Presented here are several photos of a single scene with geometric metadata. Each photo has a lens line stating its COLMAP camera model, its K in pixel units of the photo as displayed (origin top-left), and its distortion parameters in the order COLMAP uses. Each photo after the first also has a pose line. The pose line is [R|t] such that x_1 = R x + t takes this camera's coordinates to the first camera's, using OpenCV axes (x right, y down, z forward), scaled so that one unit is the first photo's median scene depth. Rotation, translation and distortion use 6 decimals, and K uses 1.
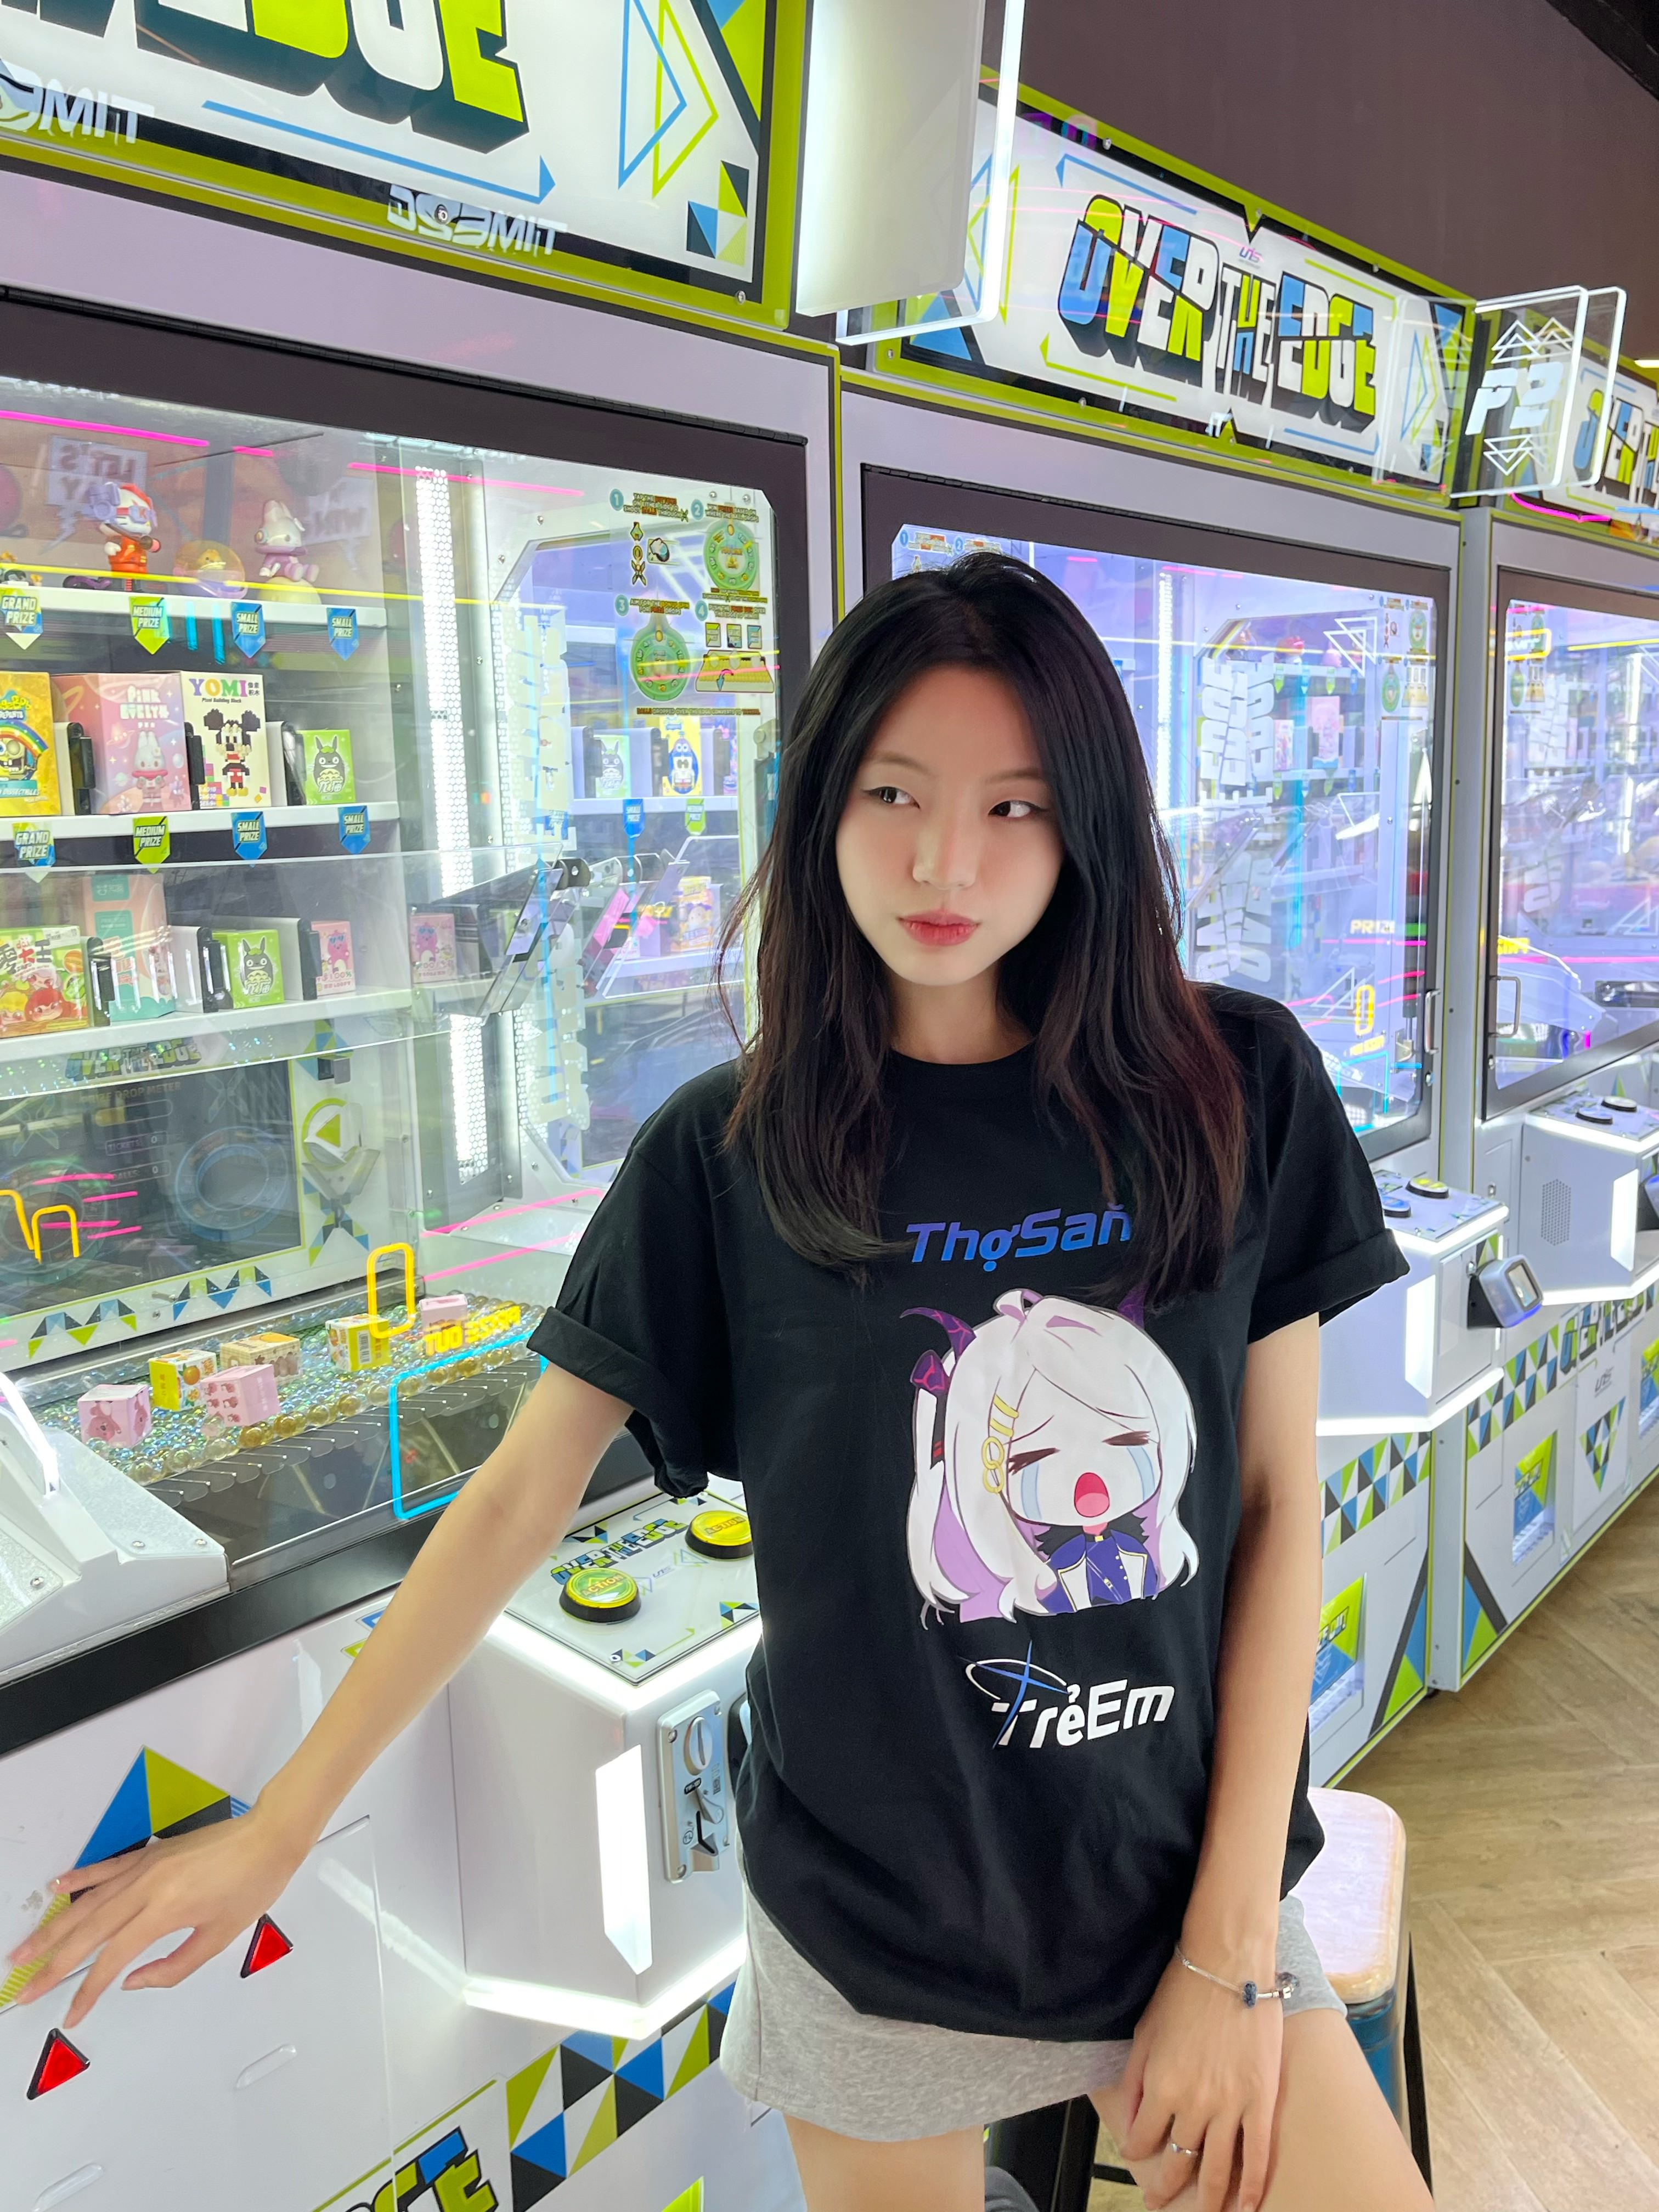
lens RADIAL K [[1942.1, 0, 801.6], [0, 1942.1, 1130.6], [0, 0, 1]] dist [0.038248, -0.047615]
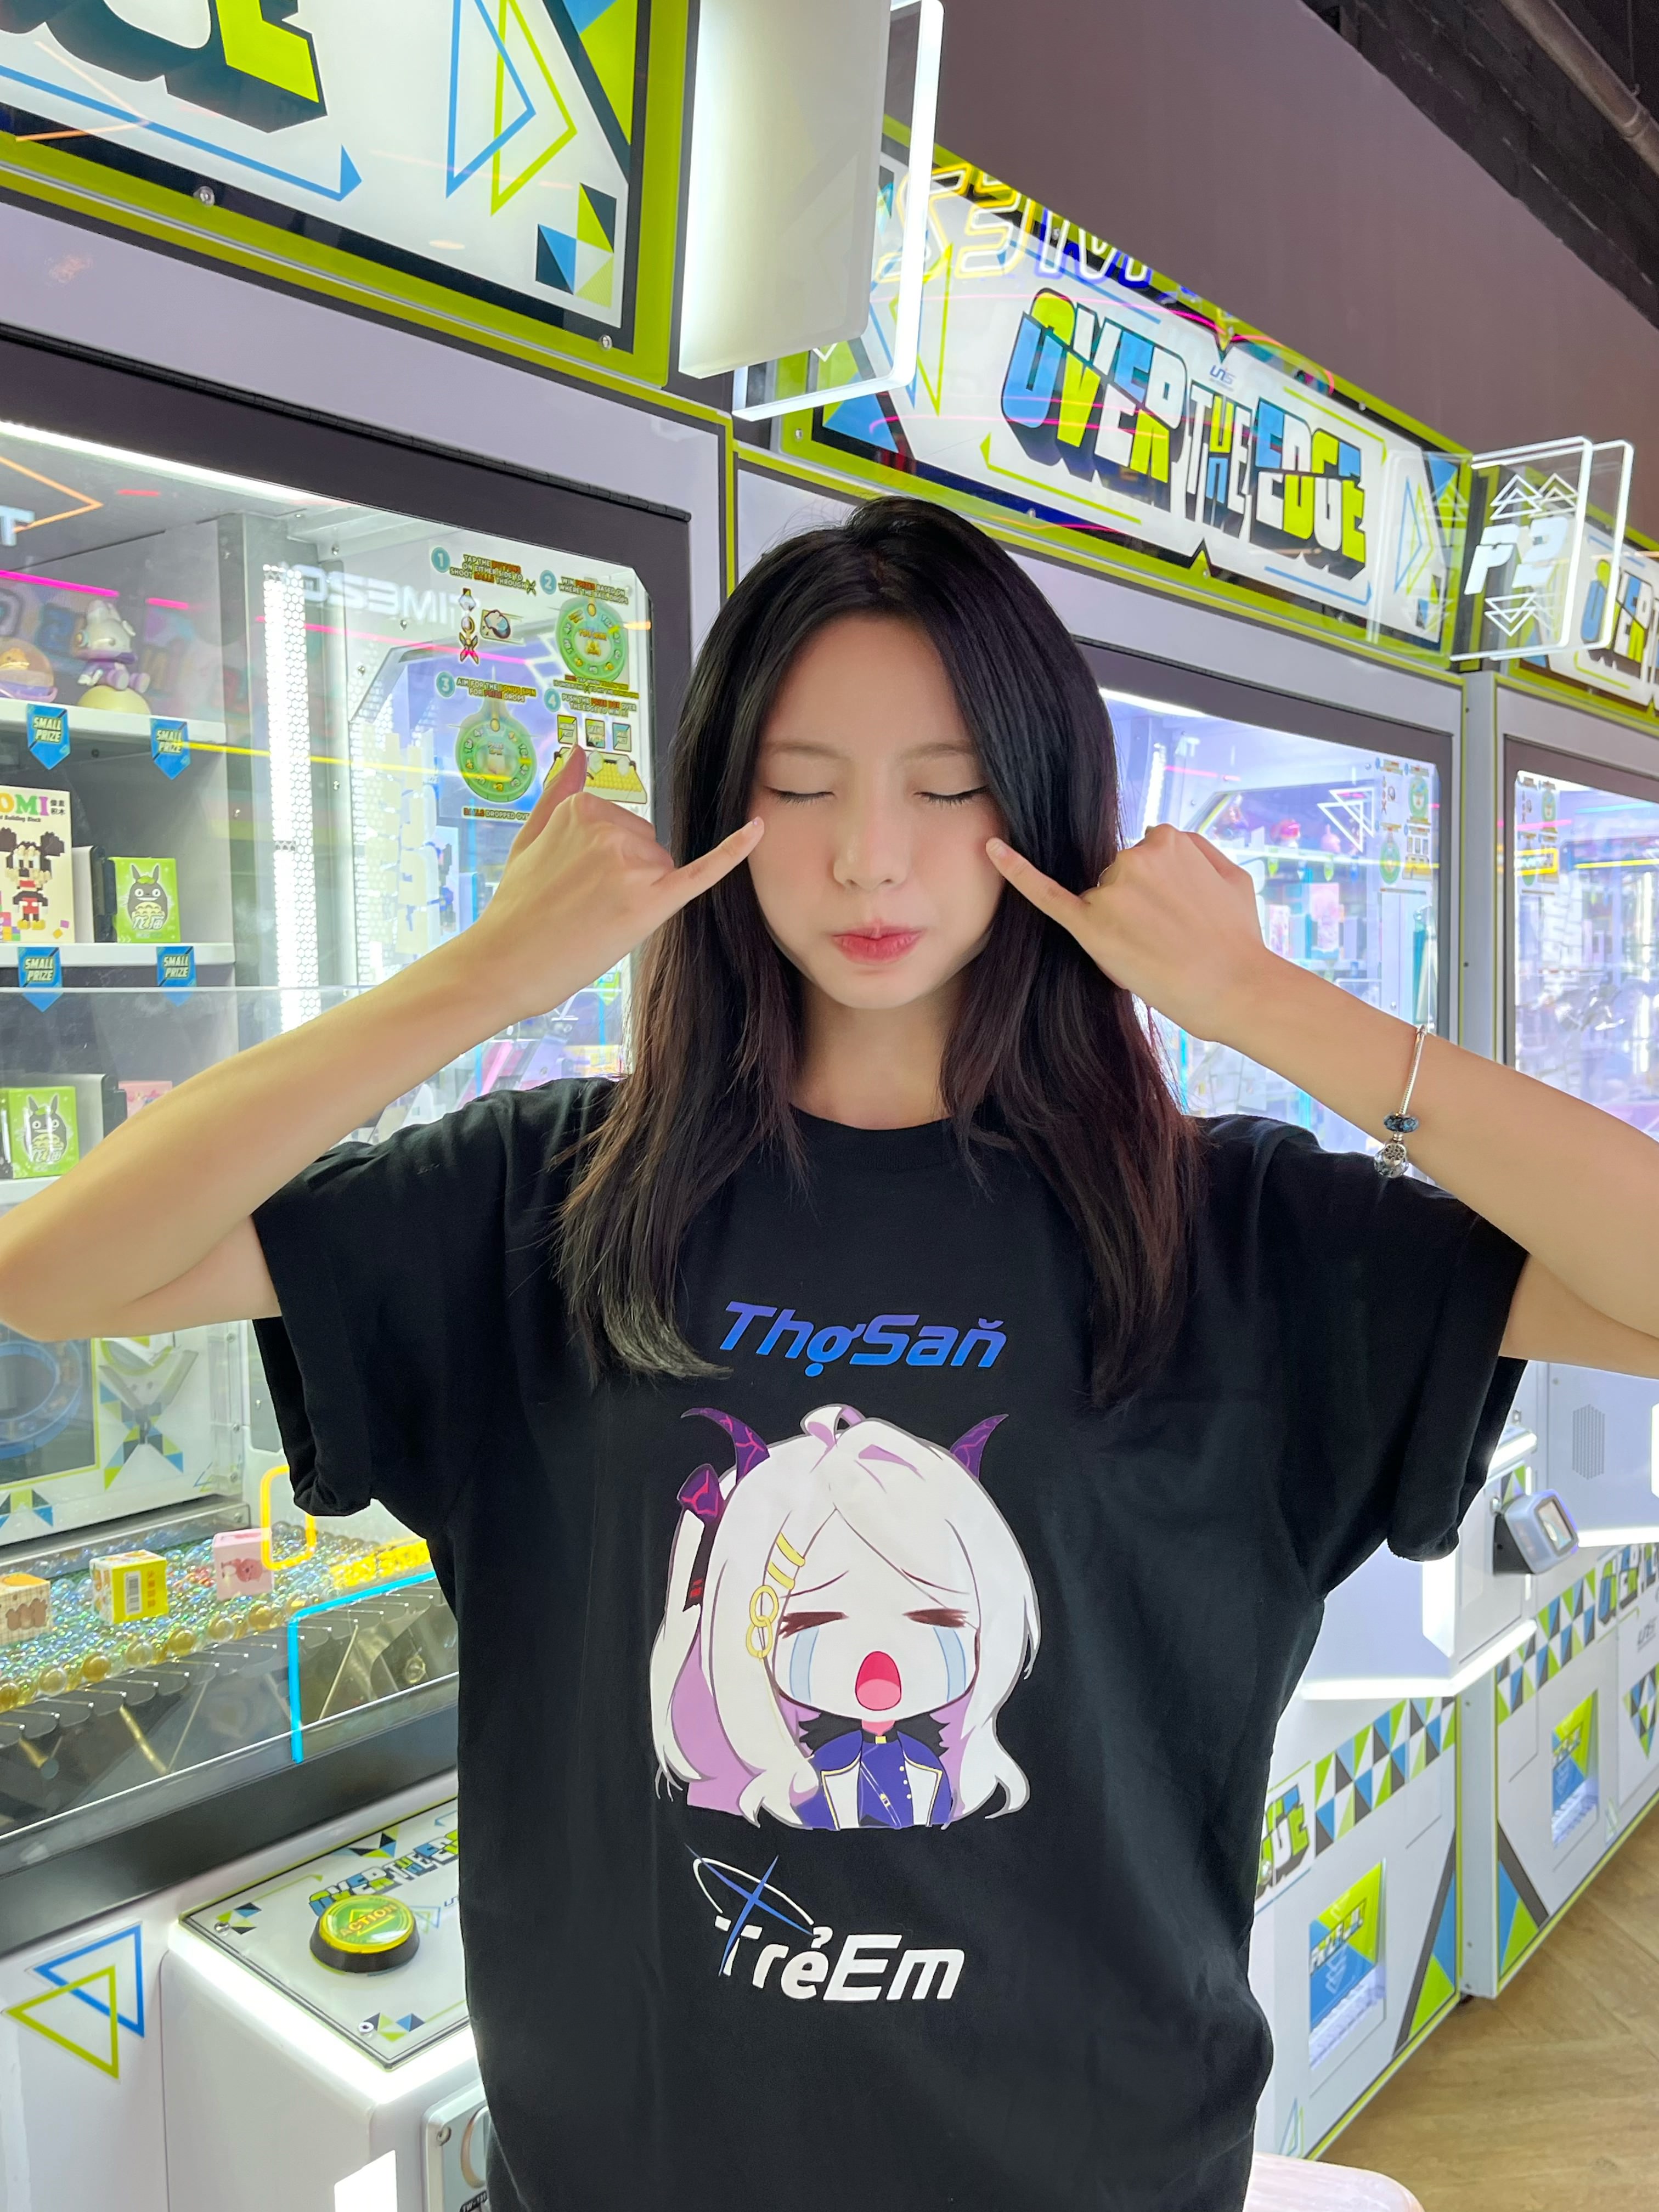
lens RADIAL K [[1942.1, 0, 820.2], [0, 1942.1, 1144.5], [0, 0, 1]] dist [0.038248, -0.047615]
pose [[0.999946, 0.010354, -0.000789, 0.050237], [-0.010379, 0.994285, -0.106249, 0.007663], [-0.000316, 0.106252, 0.994339, 0.144035]]
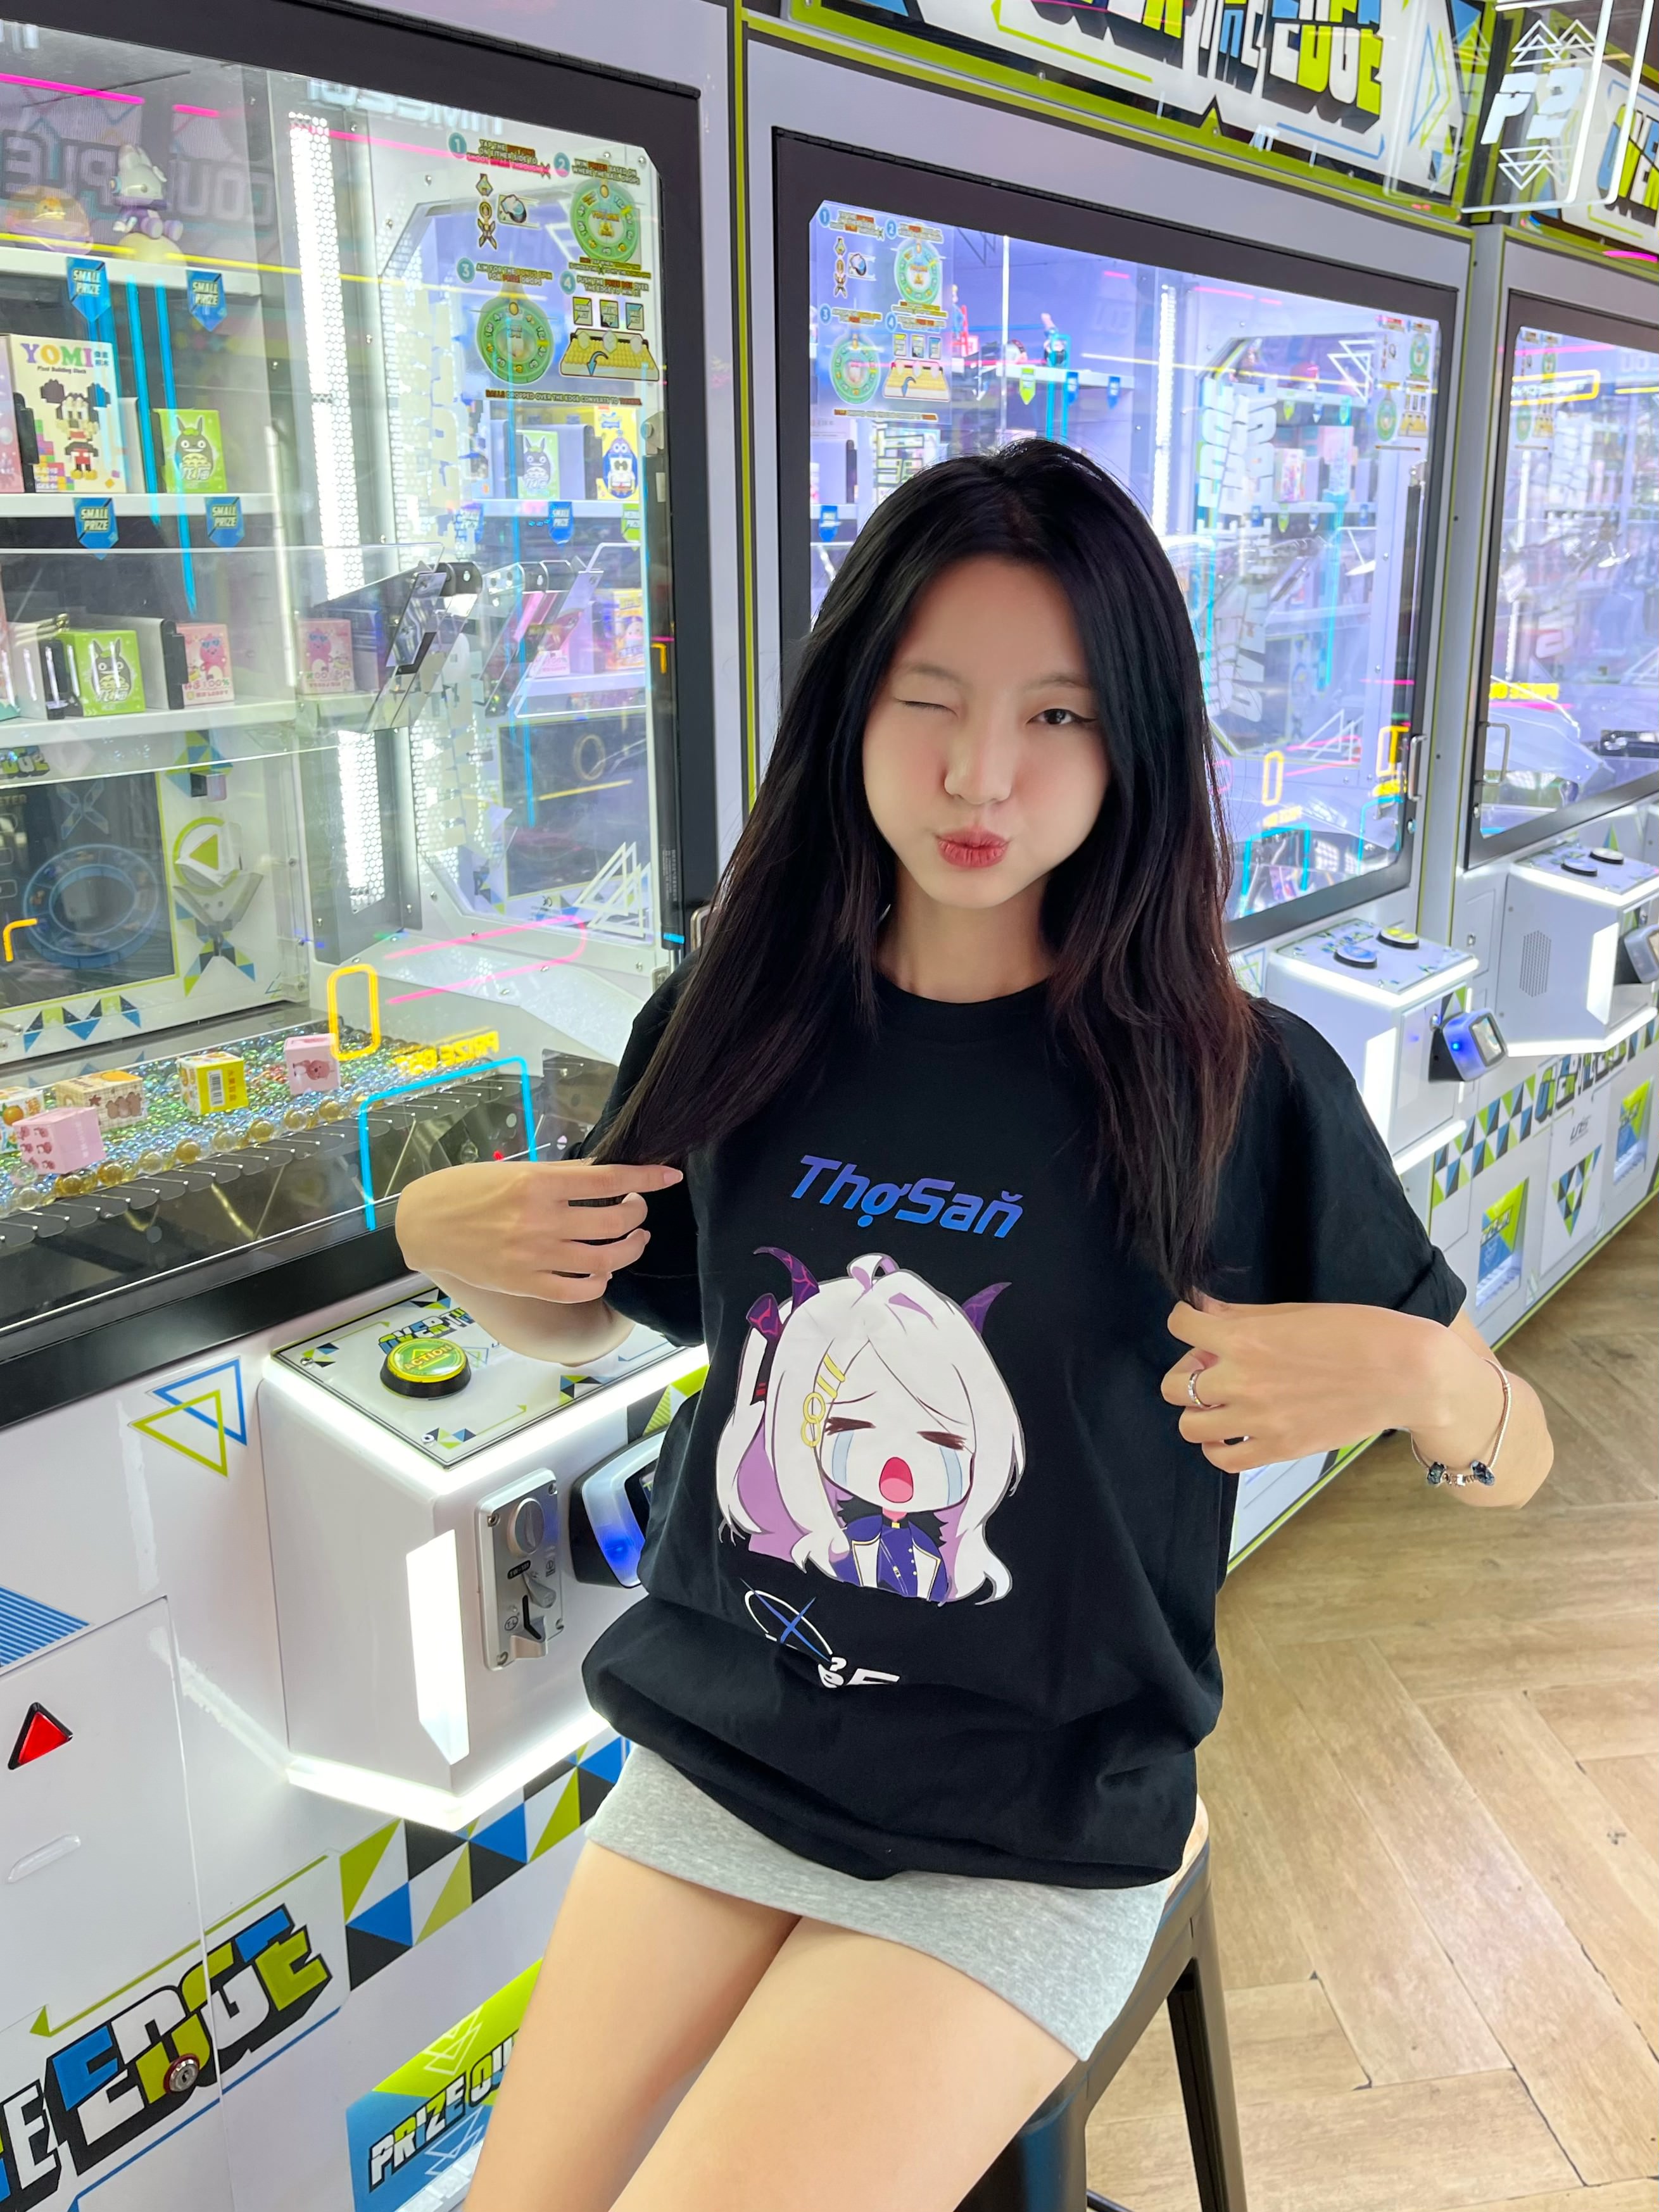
lens RADIAL K [[1881.0, 0, 930.1], [0, 1881.0, 1024.5], [0, 0, 1]] dist [0.014777, 0.005002]
pose [[0.999069, 0.025614, 0.034708, 0.070792], [-0.028672, 0.995466, 0.090699, -0.008934], [-0.032227, -0.091609, 0.995273, 0.078274]]
